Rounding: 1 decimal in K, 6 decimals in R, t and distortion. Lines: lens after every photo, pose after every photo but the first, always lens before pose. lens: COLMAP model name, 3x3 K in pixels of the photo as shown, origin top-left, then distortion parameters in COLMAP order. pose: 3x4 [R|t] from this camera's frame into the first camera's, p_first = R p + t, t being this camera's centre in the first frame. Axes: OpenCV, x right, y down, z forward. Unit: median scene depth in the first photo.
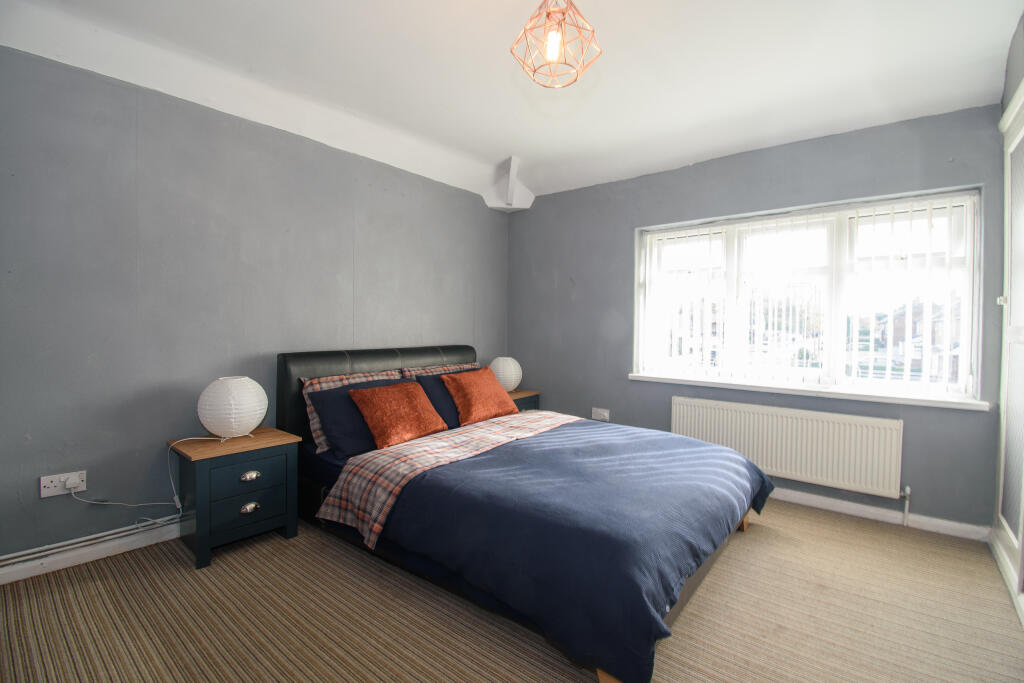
lens RADIAL K [[457.9, 0, 520.6], [0, 457.9, 333.3], [0, 0, 1]] dist [0.014265, -0.022494]
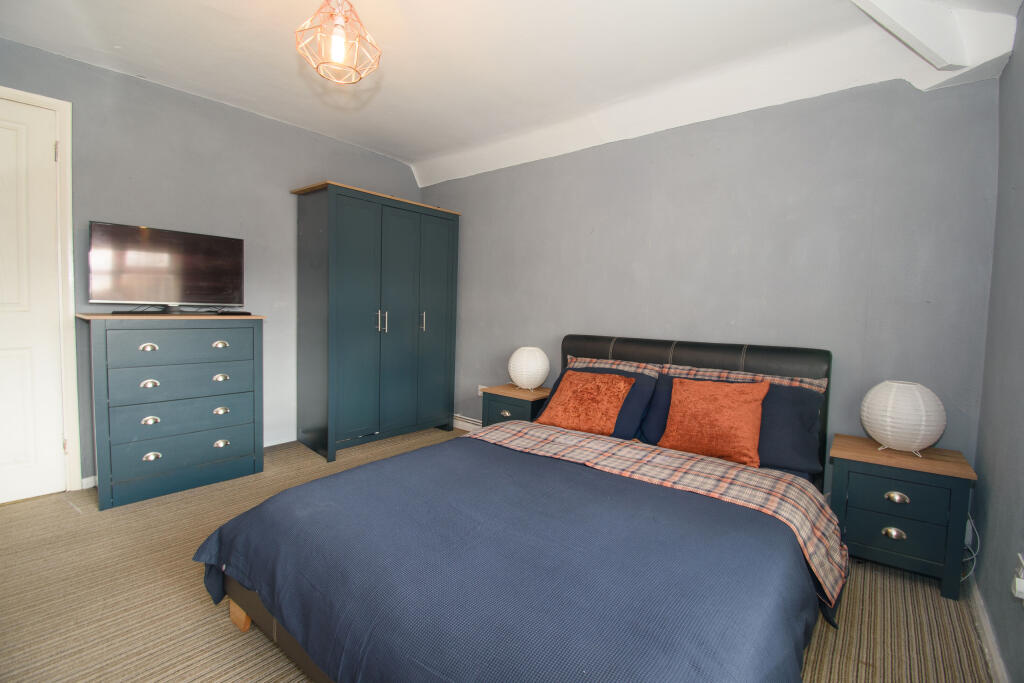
lens RADIAL K [[457.9, 0, 520.6], [0, 457.9, 333.3], [0, 0, 1]] dist [0.014265, -0.022494]
pose [[0.006308, 0.045328, -0.998952, 0.599874], [-0.037297, 0.998288, 0.045063, -0.008919], [0.999284, 0.036974, 0.007988, 0.723989]]
